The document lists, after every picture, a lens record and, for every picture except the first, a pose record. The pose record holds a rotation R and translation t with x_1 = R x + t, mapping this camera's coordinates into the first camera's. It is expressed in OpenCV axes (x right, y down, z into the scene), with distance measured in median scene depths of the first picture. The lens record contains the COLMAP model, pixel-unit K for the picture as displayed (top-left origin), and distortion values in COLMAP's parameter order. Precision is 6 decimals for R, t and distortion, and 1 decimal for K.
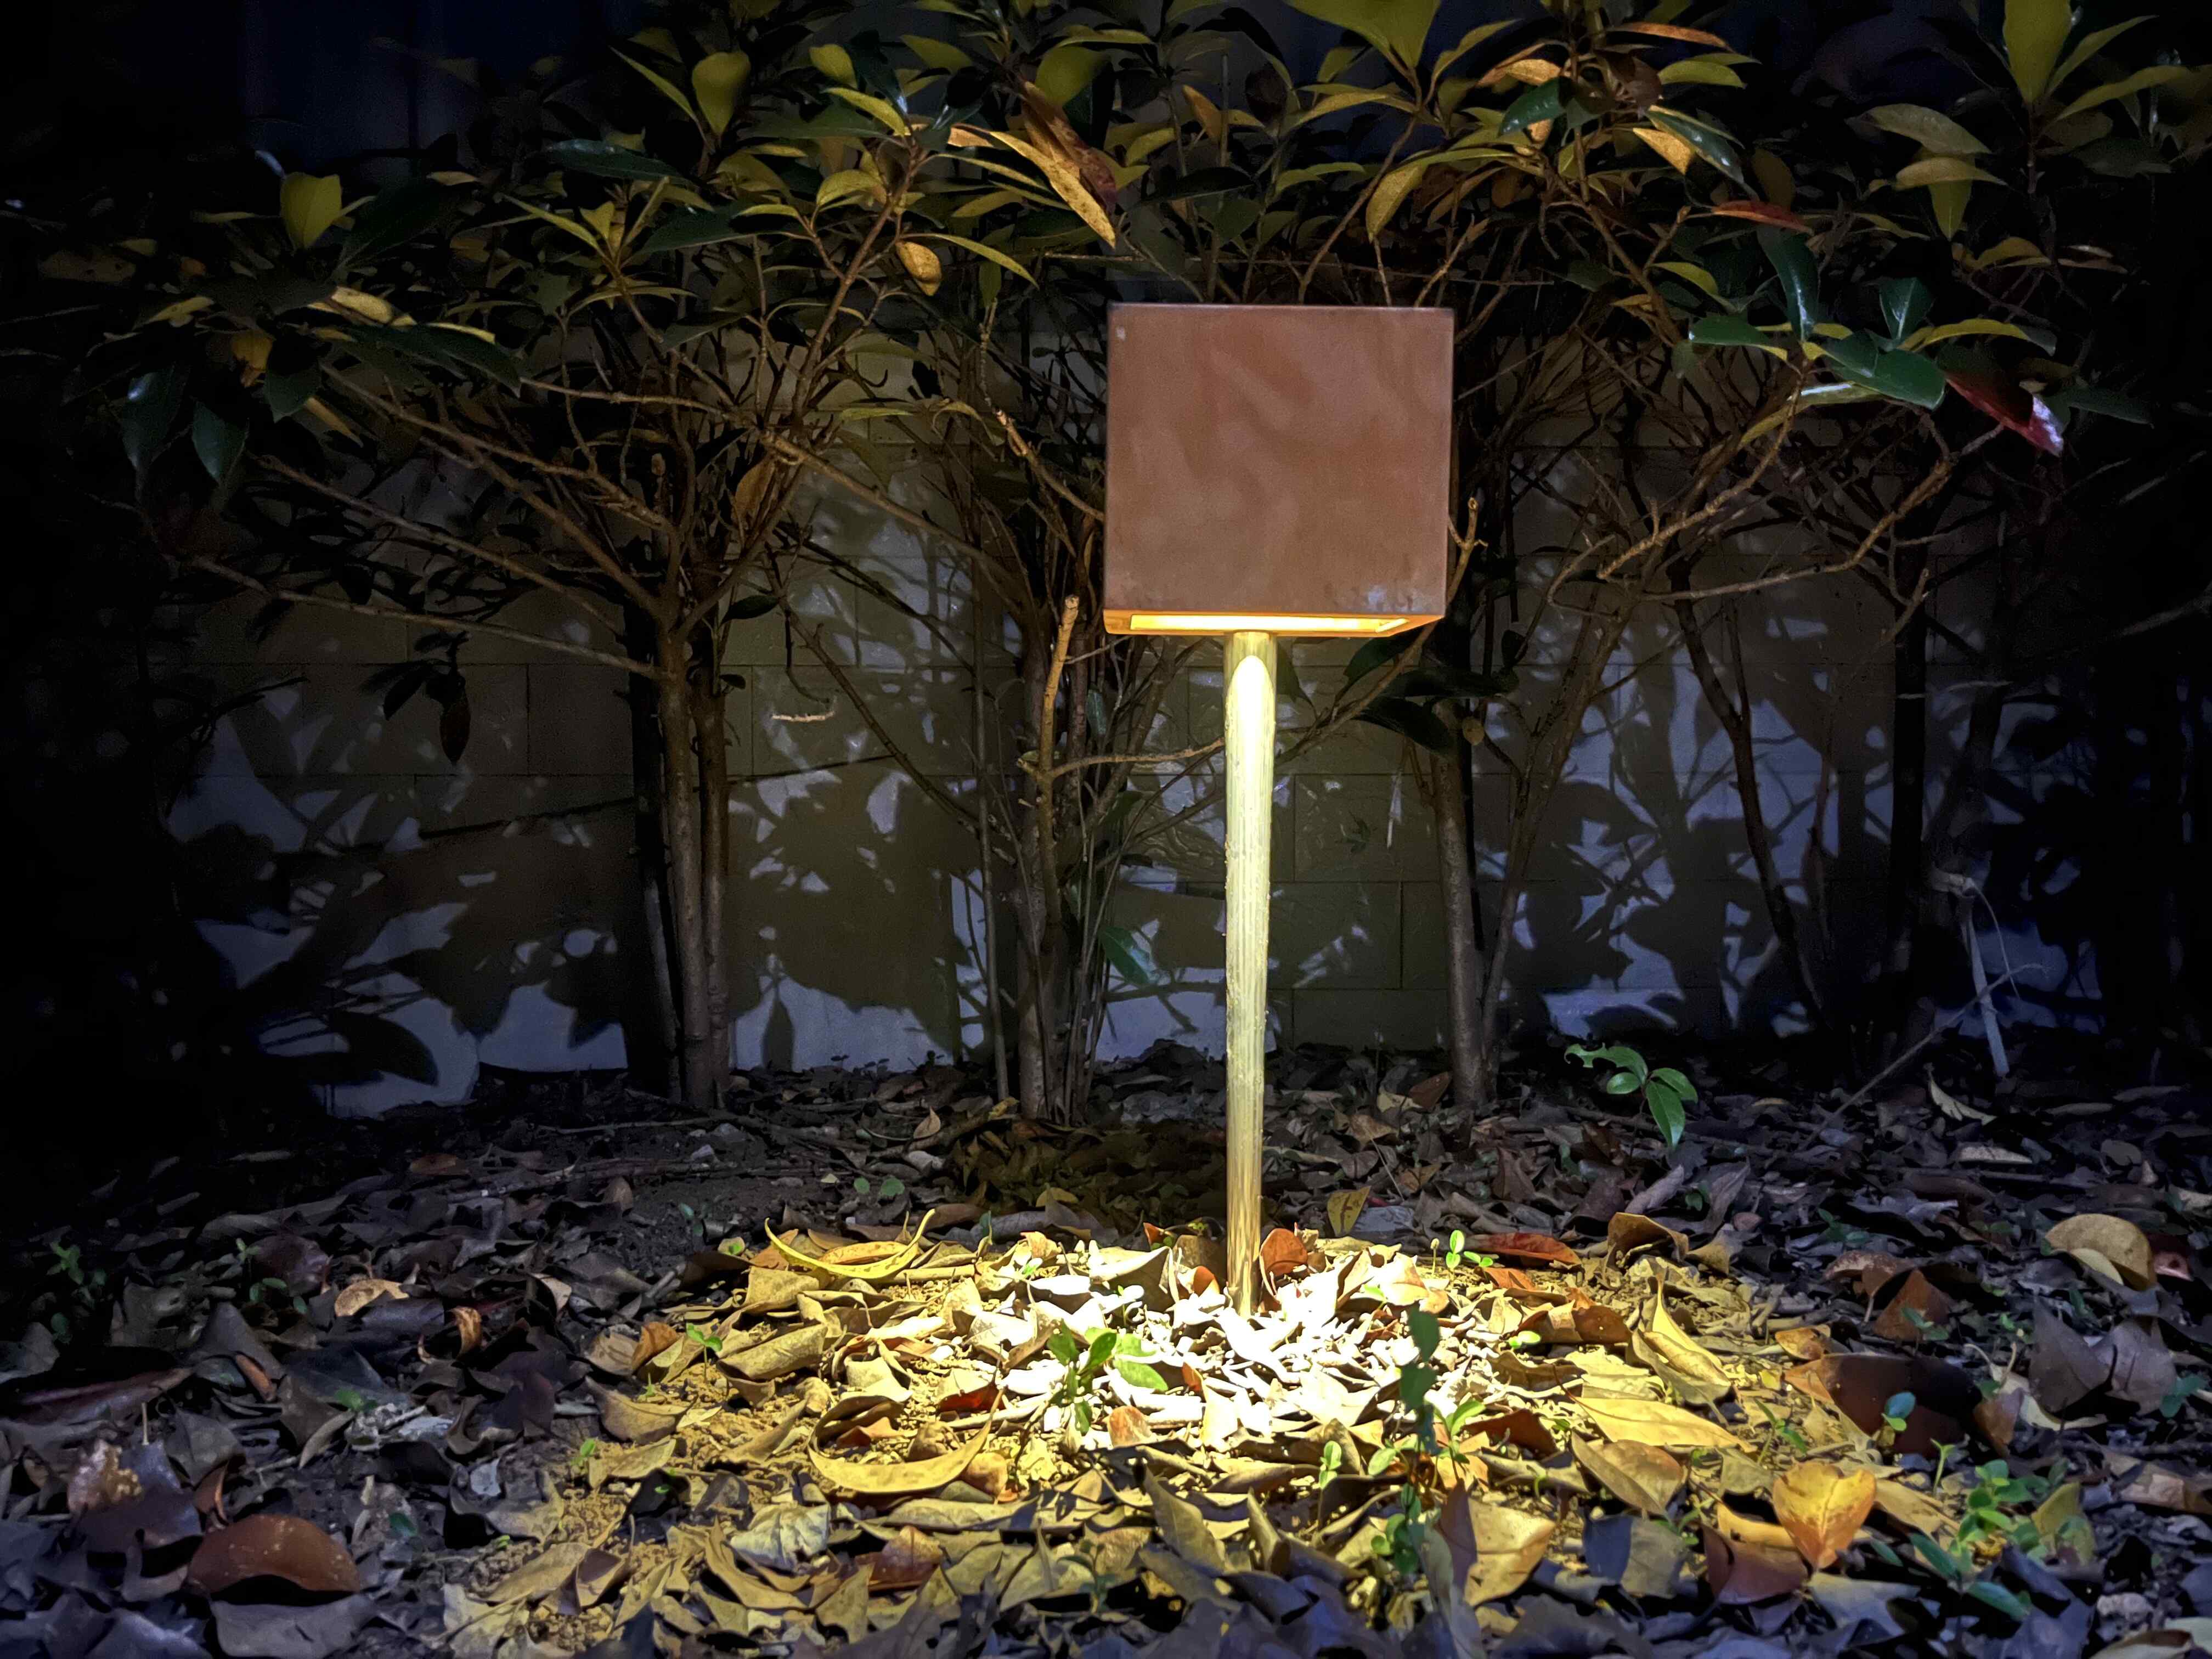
lens RADIAL K [[1677.6, 0, 1106.0], [0, 1677.6, 829.5], [0, 0, 1]] dist [0.013373, -0.005672]
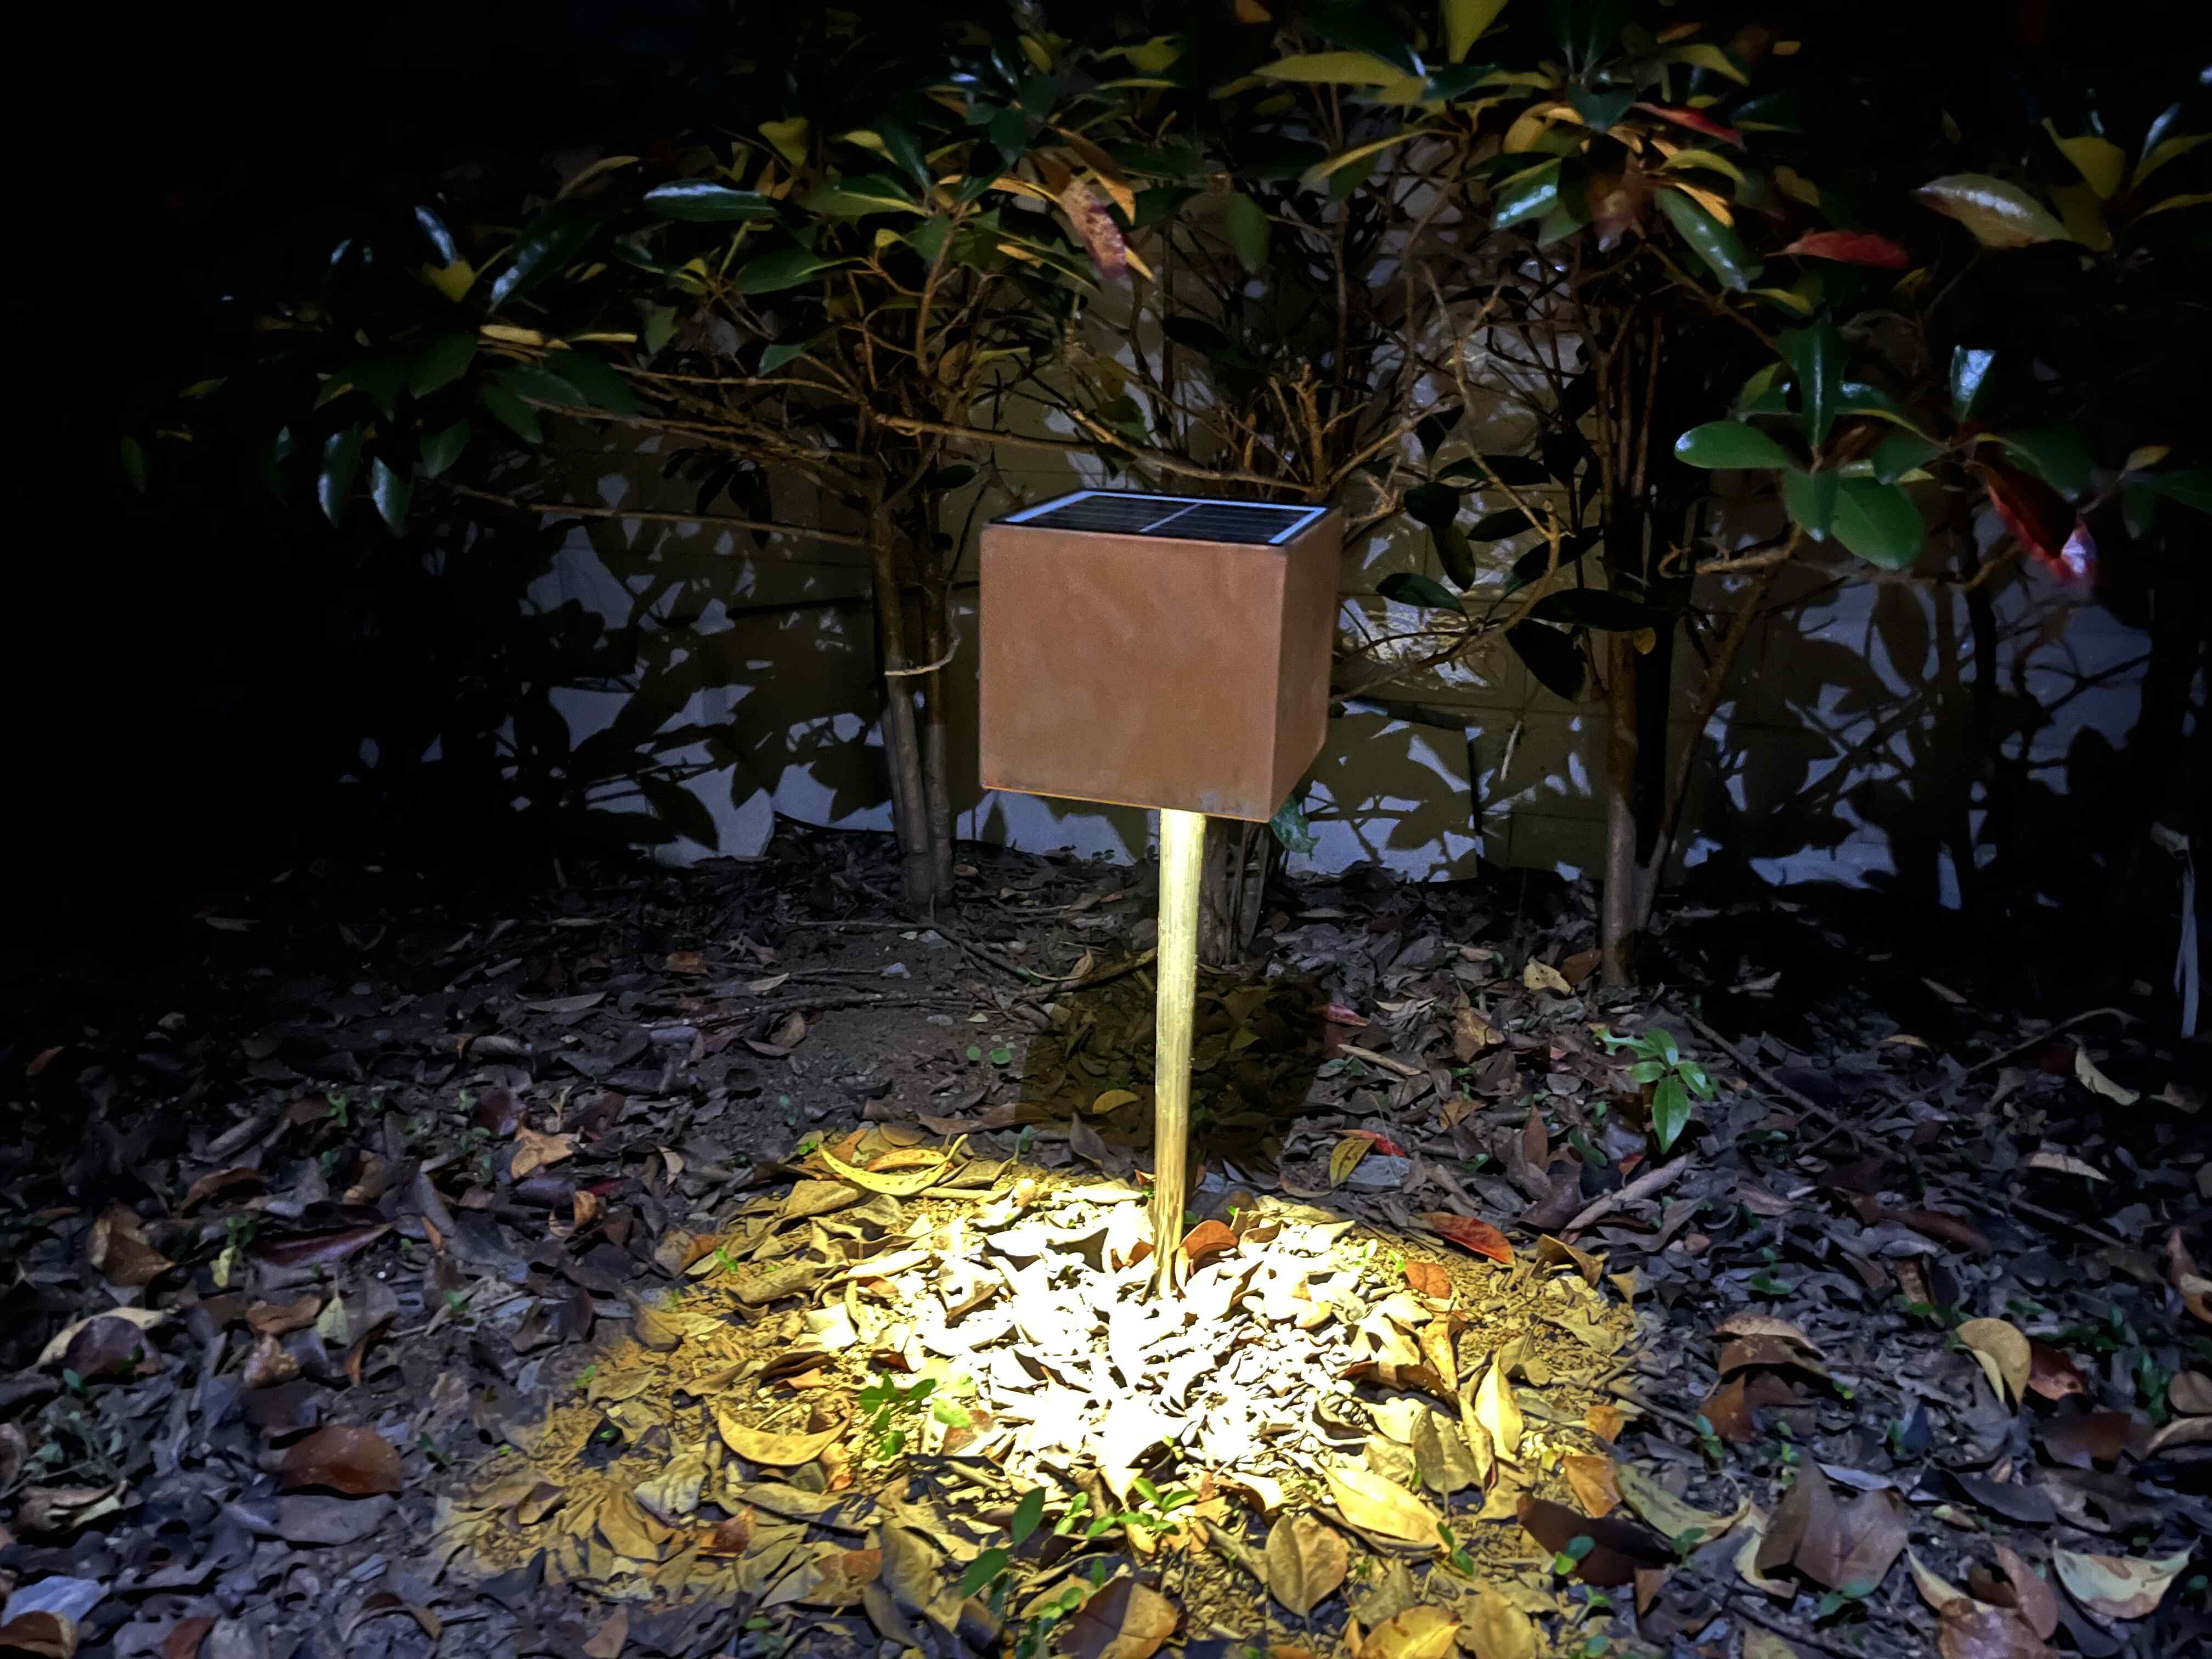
lens RADIAL K [[1689.3, 0, 1106.0], [0, 1689.3, 829.5], [0, 0, 1]] dist [0.012140, -0.005272]
pose [[0.957260, 0.104025, -0.269876, 0.327460], [-0.028861, 0.962780, 0.268740, -0.343106], [0.287787, -0.249465, 0.924633, -0.044167]]
